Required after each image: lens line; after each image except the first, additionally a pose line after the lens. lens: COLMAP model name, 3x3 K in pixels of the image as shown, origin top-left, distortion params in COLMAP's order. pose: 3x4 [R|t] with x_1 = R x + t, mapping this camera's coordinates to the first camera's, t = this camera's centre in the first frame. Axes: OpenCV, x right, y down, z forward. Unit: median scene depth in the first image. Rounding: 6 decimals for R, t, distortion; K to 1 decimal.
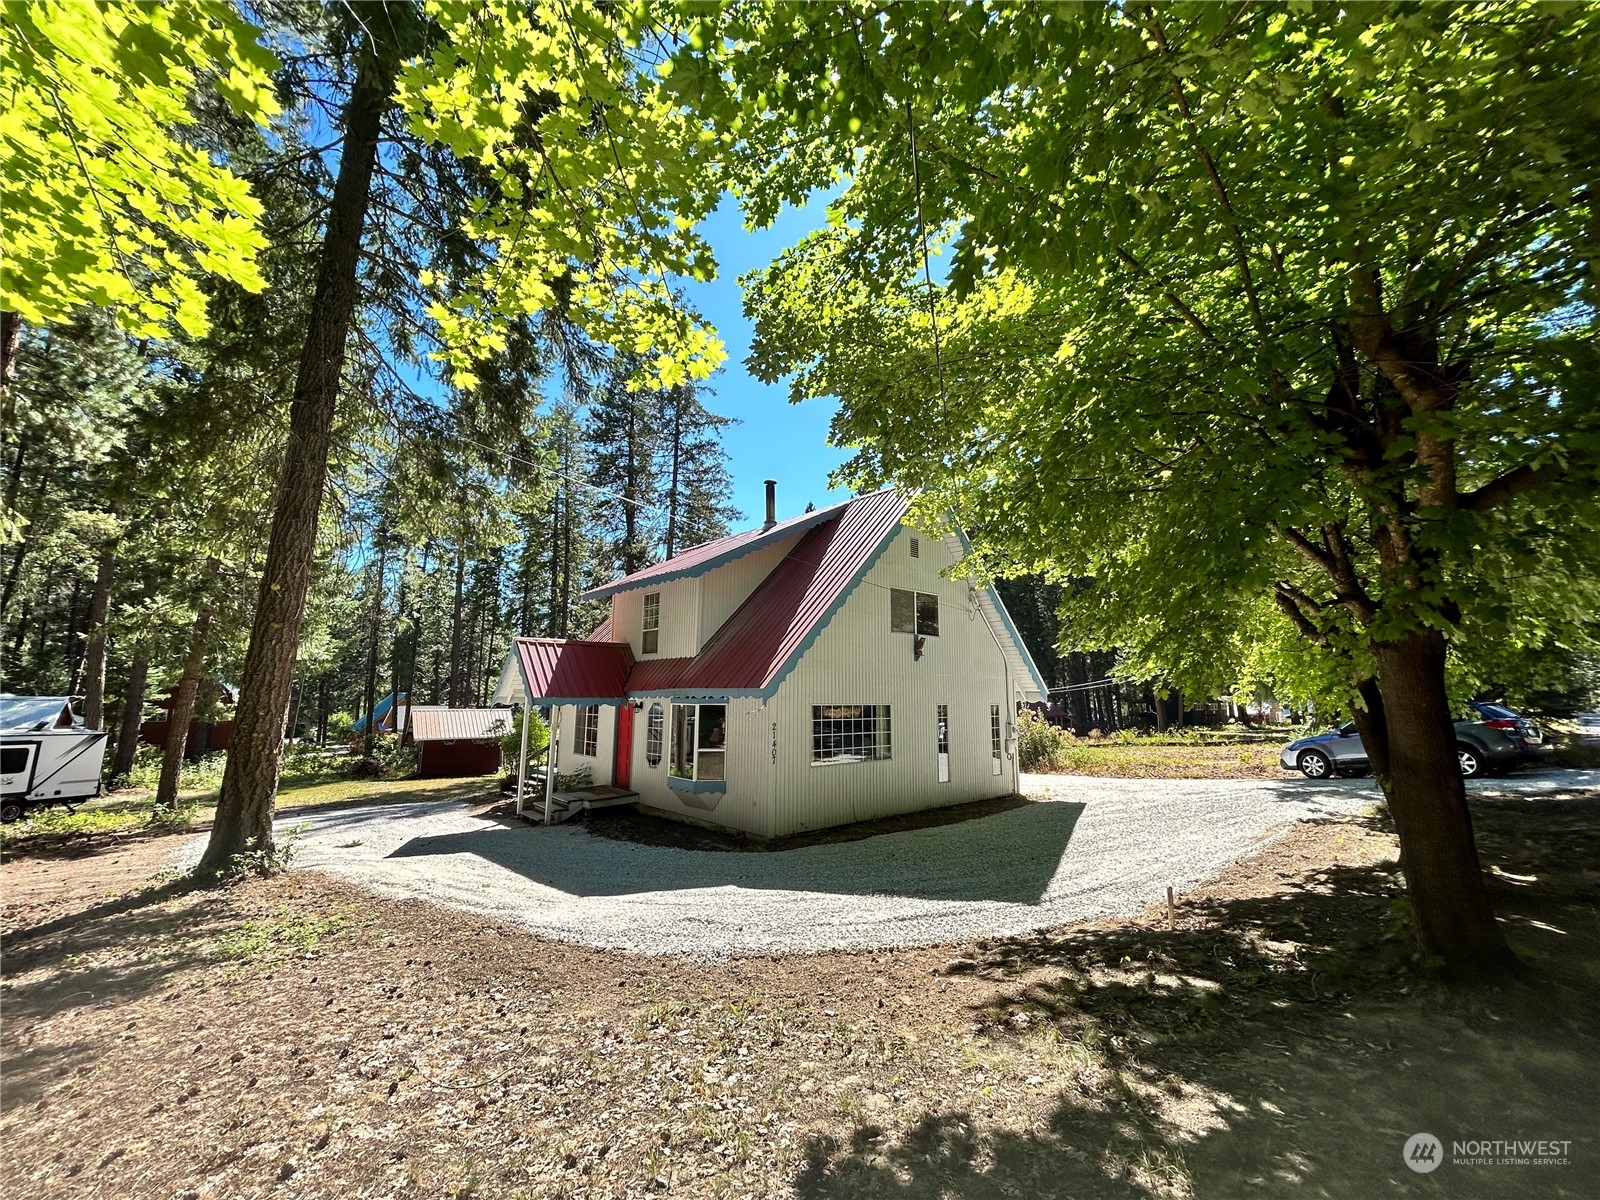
lens RADIAL K [[655.5, 0, 800.0], [0, 655.5, 600.0], [0, 0, 1]] dist [-0.000087, -0.000038]
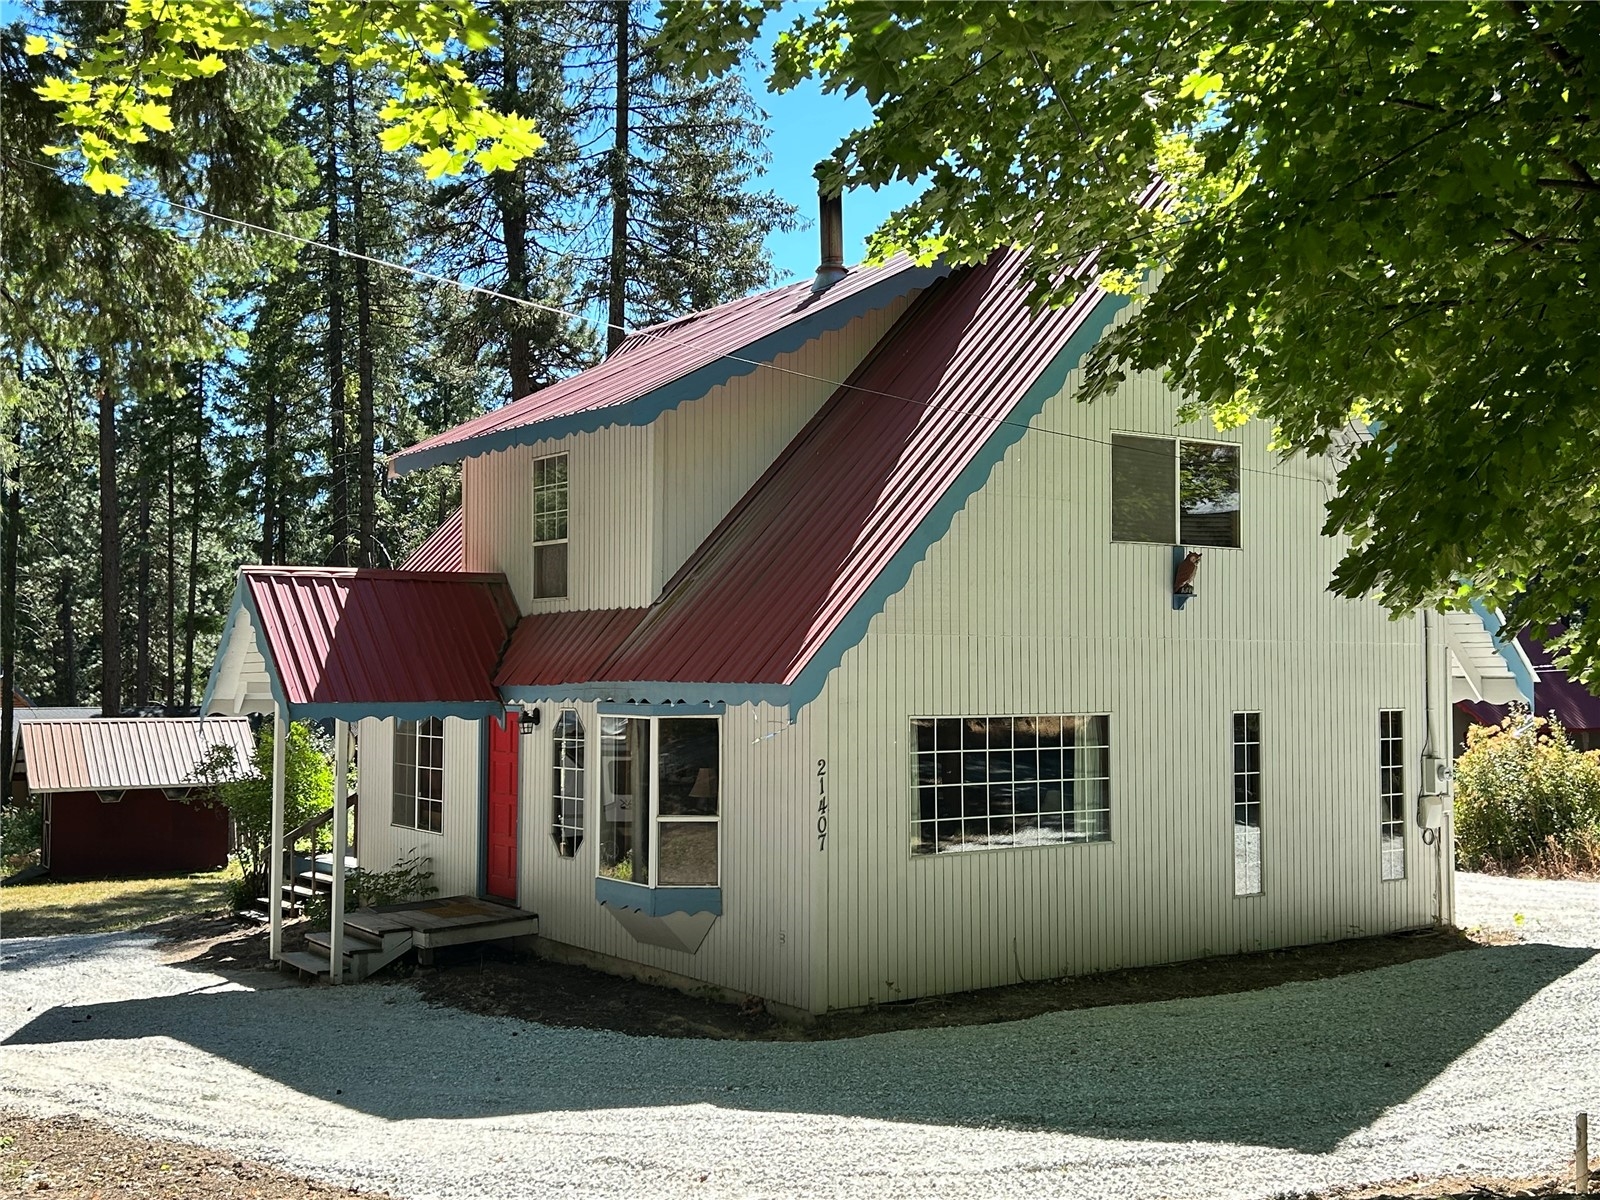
lens RADIAL K [[1754.6, 0, 800.9], [0, 1754.6, 625.6], [0, 0, 1]] dist [0.150144, -0.341124]
pose [[0.993760, -0.009852, -0.111105, 0.058954], [0.023172, 0.992595, 0.119242, -0.032207], [0.109108, -0.121073, 0.986629, -0.117753]]
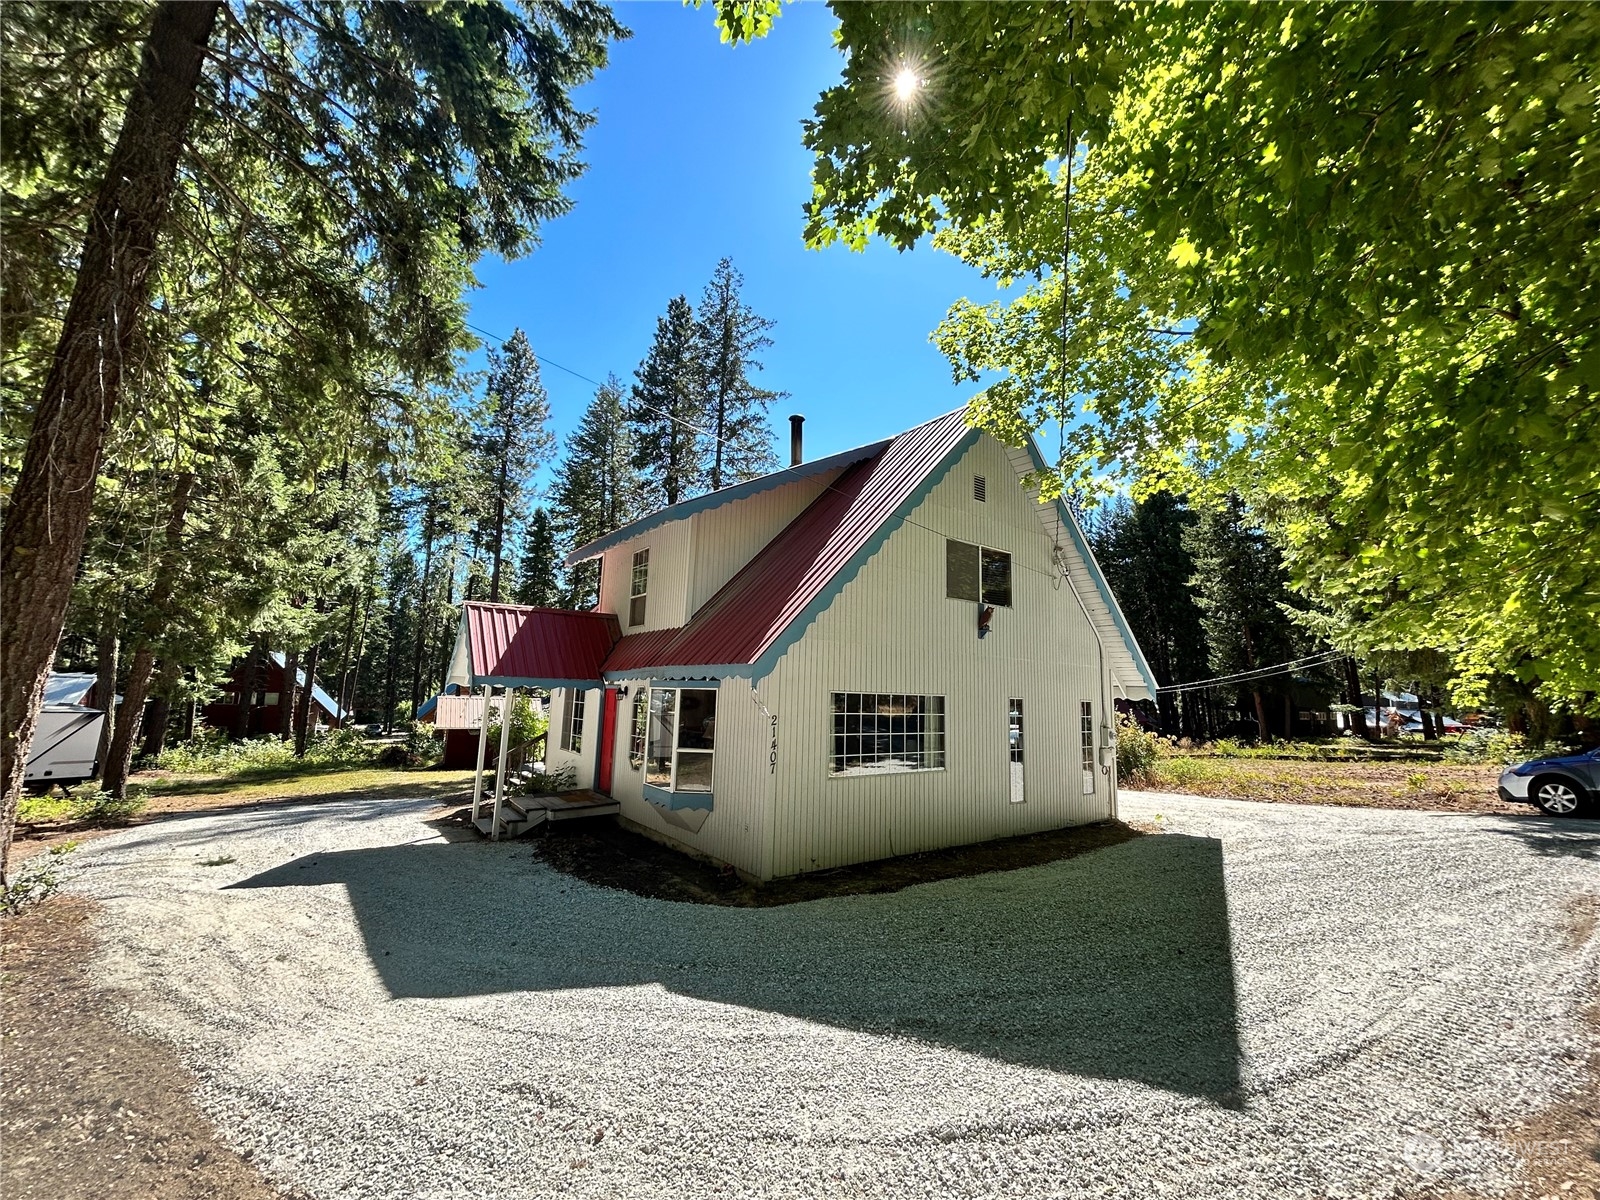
lens RADIAL K [[637.0, 0, 802.1], [0, 637.0, 604.7], [0, 0, 1]] dist [0.000834, 0.000235]
pose [[0.995262, 0.008398, -0.096862, 0.041443], [-0.008196, 0.999963, 0.002478, 0.049829], [0.096879, -0.001673, 0.995295, 0.239519]]
